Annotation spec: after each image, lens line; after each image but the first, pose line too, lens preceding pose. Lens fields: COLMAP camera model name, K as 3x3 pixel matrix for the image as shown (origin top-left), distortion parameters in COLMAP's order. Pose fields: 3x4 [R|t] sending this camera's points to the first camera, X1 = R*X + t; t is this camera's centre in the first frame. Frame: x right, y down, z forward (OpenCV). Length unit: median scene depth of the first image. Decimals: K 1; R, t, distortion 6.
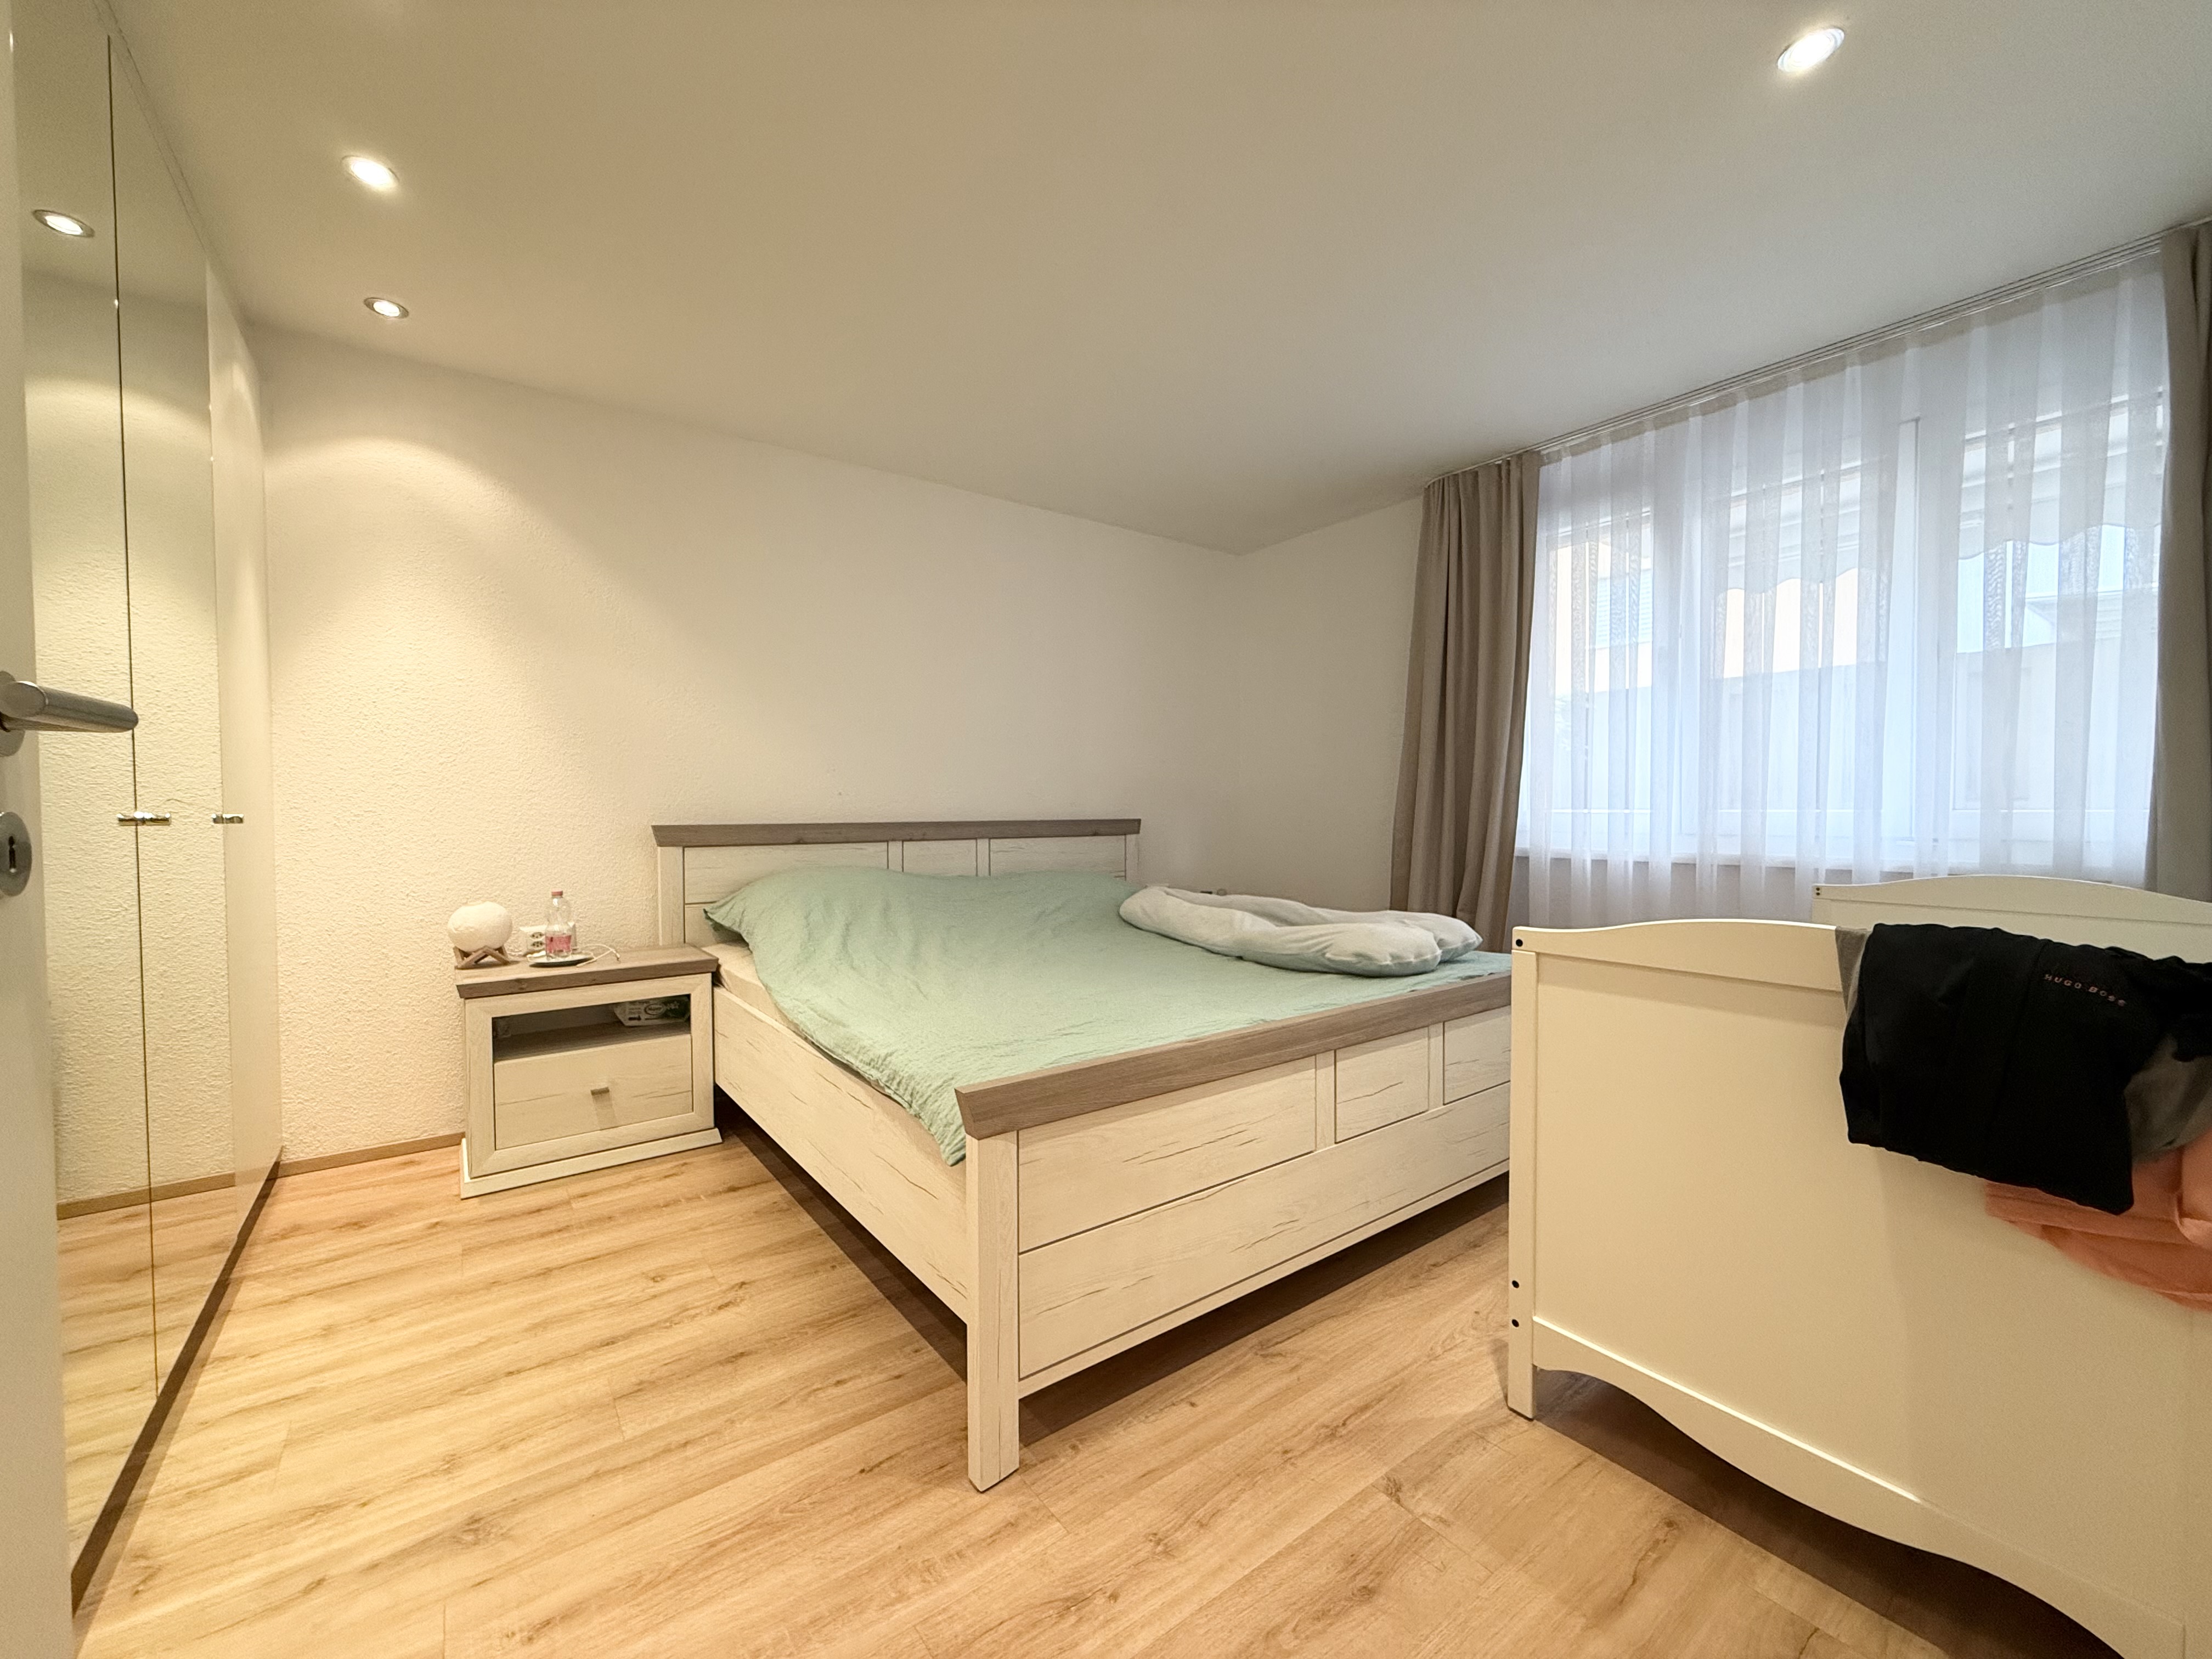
lens RADIAL K [[877.8, 0, 1100.8], [0, 877.8, 830.5], [0, 0, 1]] dist [-0.000669, -0.000733]
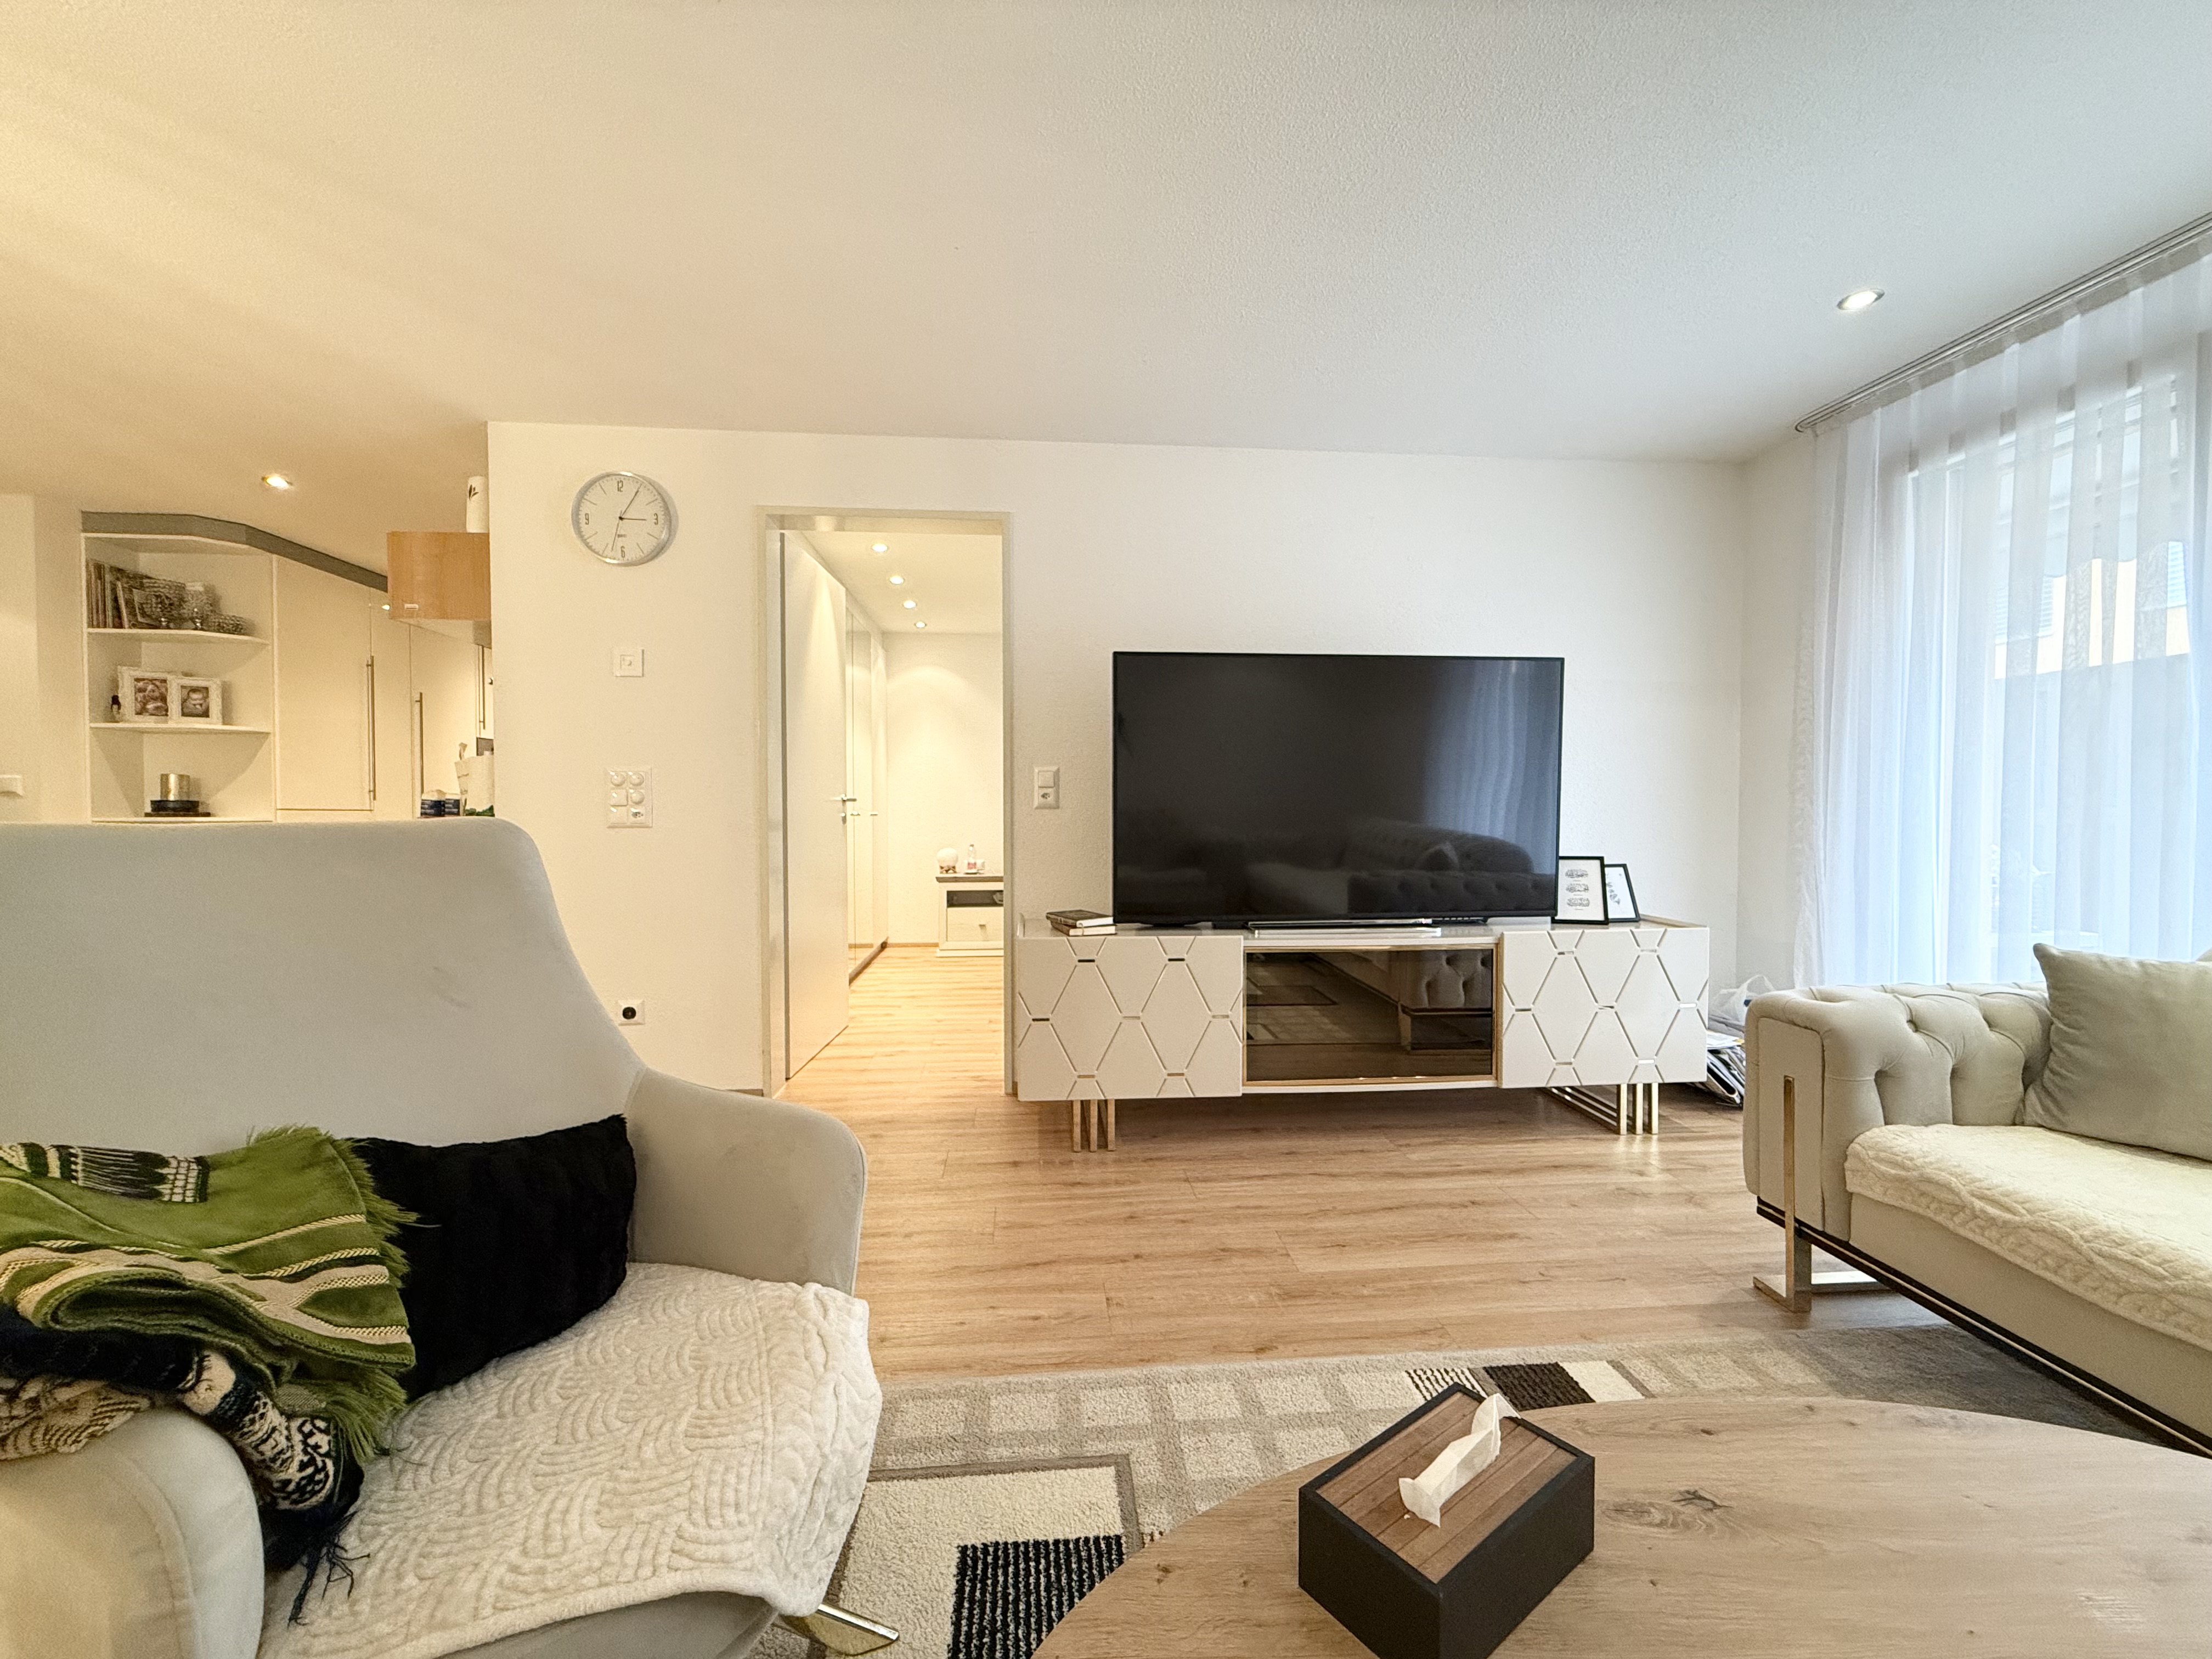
lens RADIAL K [[877.8, 0, 1100.8], [0, 877.8, 830.5], [0, 0, 1]] dist [-0.000669, -0.000733]
pose [[0.853756, 0.018912, -0.520329, 0.928301], [-0.021935, 0.999759, 0.000346, 0.021701], [0.520211, 0.011118, 0.853966, -0.876170]]
